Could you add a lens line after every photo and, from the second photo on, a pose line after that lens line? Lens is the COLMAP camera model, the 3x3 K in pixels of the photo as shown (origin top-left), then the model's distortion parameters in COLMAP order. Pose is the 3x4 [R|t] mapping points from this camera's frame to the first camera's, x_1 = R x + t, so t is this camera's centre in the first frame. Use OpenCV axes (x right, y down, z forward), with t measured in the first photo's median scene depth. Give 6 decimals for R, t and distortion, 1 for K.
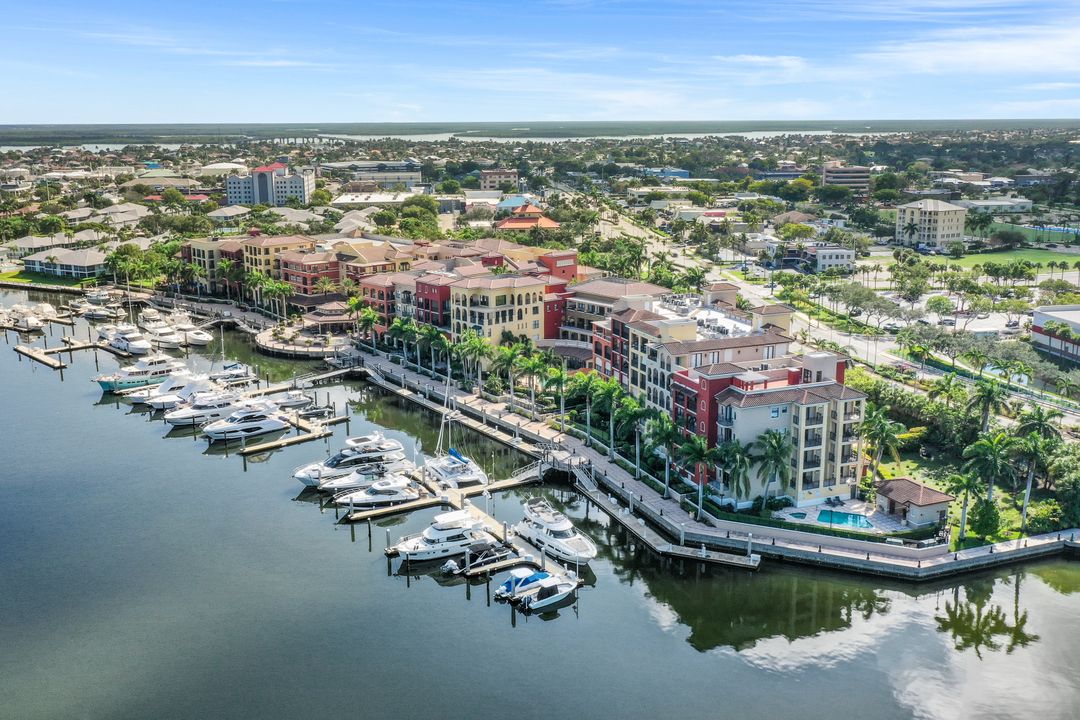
lens RADIAL K [[1008.6, 0, 538.4], [0, 1008.6, 343.7], [0, 0, 1]] dist [-0.003876, 0.009572]
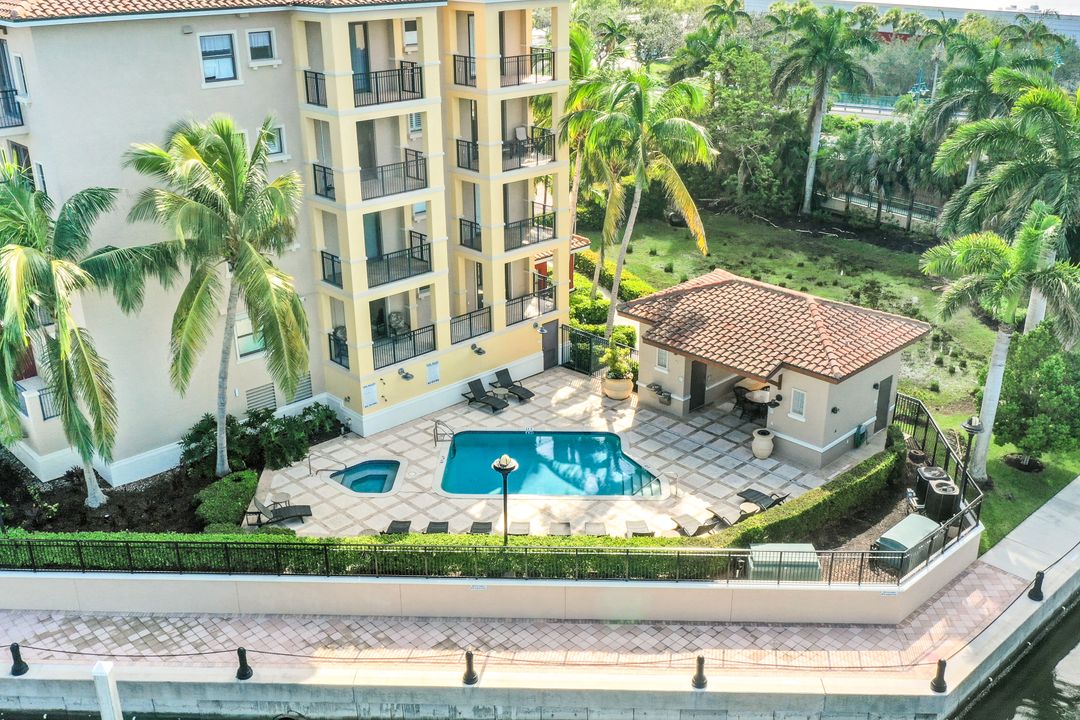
lens RADIAL K [[1008.6, 0, 538.4], [0, 1008.6, 343.7], [0, 0, 1]] dist [-0.003876, 0.009572]
pose [[0.927771, -0.139104, 0.346253, 0.212070], [0.081621, 0.981100, 0.175447, 0.096852], [-0.364114, -0.134513, 0.921589, 0.747537]]
